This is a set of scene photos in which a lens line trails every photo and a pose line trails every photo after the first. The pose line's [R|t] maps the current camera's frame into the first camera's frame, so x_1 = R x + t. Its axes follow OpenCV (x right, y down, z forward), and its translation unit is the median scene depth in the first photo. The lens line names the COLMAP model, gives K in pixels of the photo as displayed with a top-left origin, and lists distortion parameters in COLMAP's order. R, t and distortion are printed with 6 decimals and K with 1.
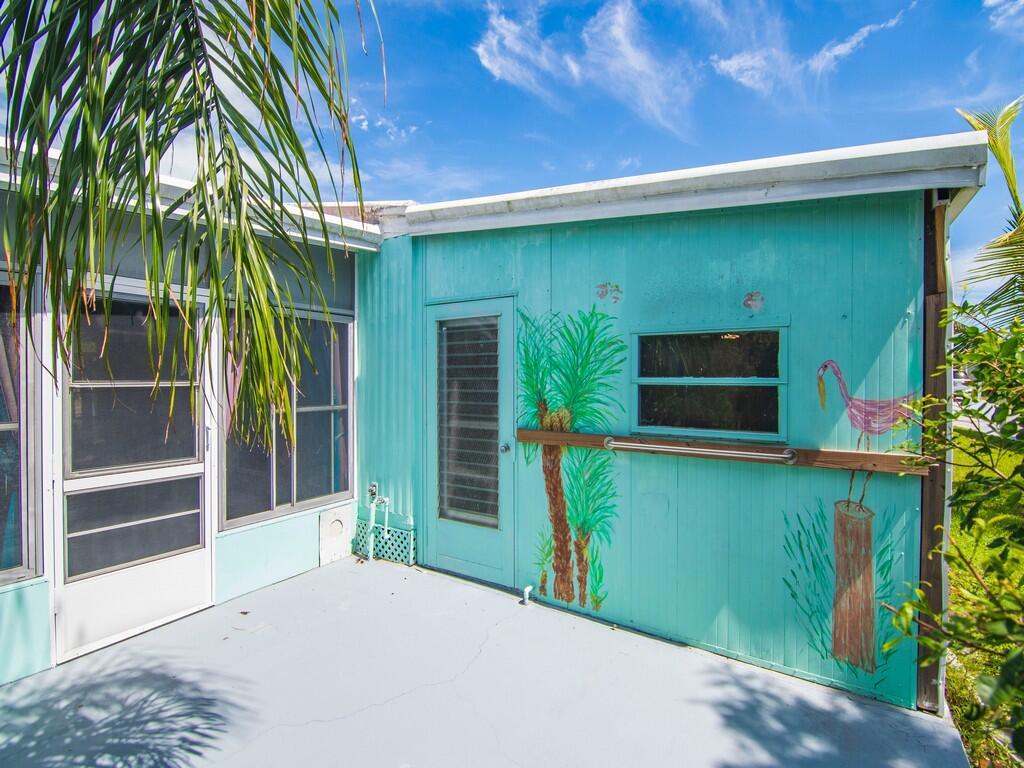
lens RADIAL K [[505.1, 0, 502.9], [0, 505.1, 384.9], [0, 0, 1]] dist [-0.025511, -0.000563]
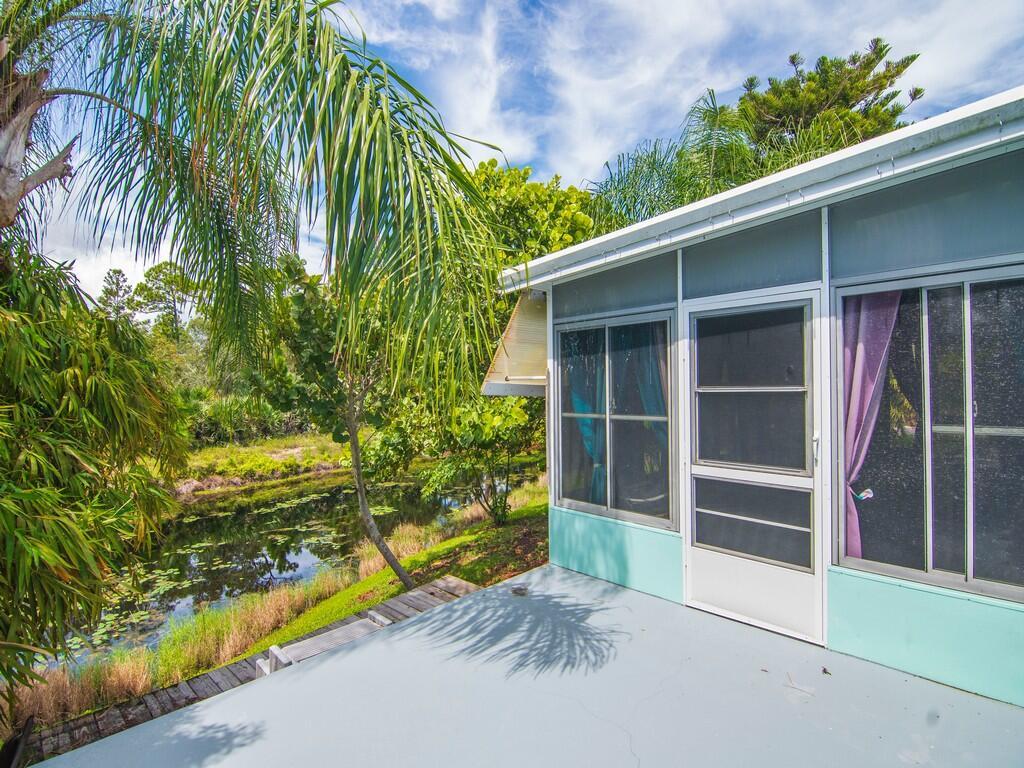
lens RADIAL K [[505.1, 0, 502.9], [0, 505.1, 384.9], [0, 0, 1]] dist [-0.025511, -0.000563]
pose [[-0.256643, -0.000140, -0.966506, 0.399327], [0.003921, 0.999992, -0.001186, -0.010544], [0.966498, -0.004094, -0.256641, 0.704065]]
